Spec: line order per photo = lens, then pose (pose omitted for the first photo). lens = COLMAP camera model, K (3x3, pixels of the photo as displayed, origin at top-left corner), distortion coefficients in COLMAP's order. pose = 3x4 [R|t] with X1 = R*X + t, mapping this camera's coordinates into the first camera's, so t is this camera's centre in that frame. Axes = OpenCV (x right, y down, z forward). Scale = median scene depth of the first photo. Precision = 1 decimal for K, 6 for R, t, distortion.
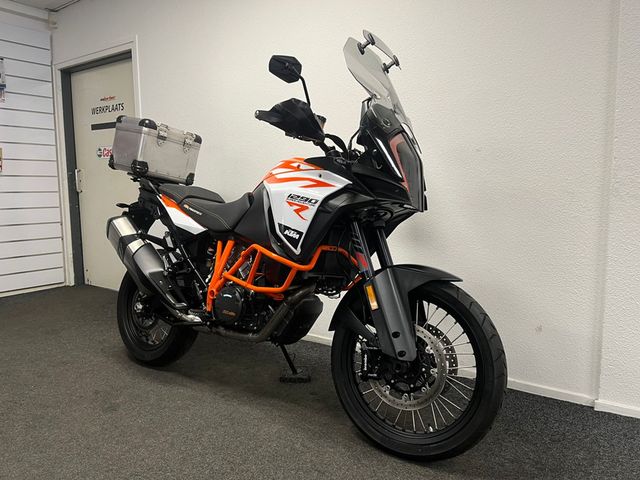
lens RADIAL K [[483.7, 0, 320.0], [0, 483.7, 240.0], [0, 0, 1]] dist [0.091715, -0.127675]
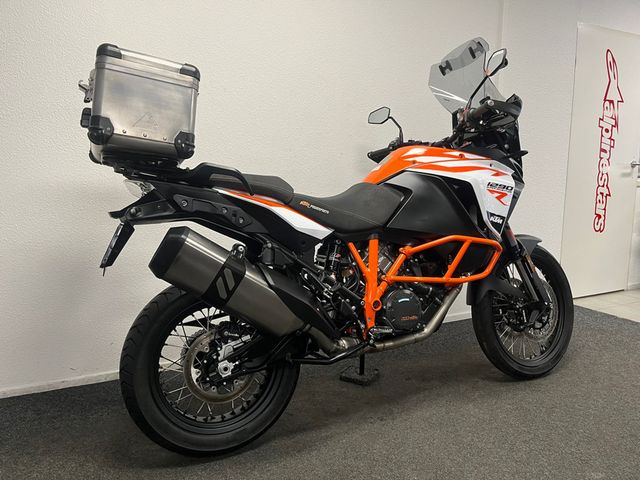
lens RADIAL K [[483.7, 0, 320.0], [0, 483.7, 240.0], [0, 0, 1]] dist [0.091715, -0.127675]
pose [[0.474918, -0.124942, 0.871115, -1.133326], [0.094955, 0.991366, 0.090422, -0.097725], [-0.874892, 0.039774, 0.482682, 0.782812]]
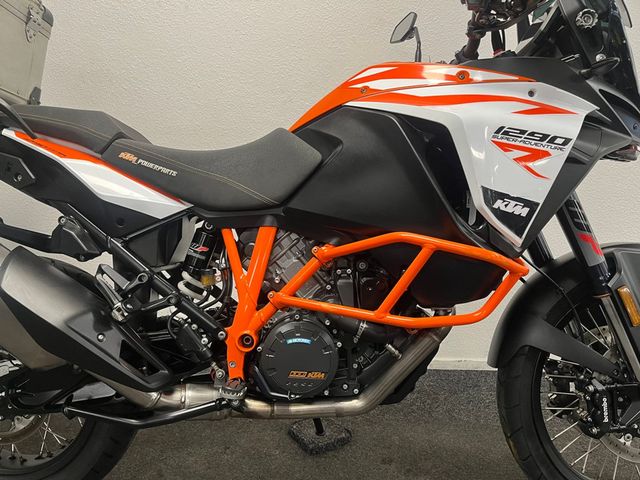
lens RADIAL K [[483.7, 0, 320.0], [0, 483.7, 240.0], [0, 0, 1]] dist [0.091715, -0.127675]
pose [[0.813705, -0.099784, 0.572650, -0.491130], [0.048858, 0.993410, 0.103676, -0.039012], [-0.579221, -0.056383, 0.813218, 0.666349]]
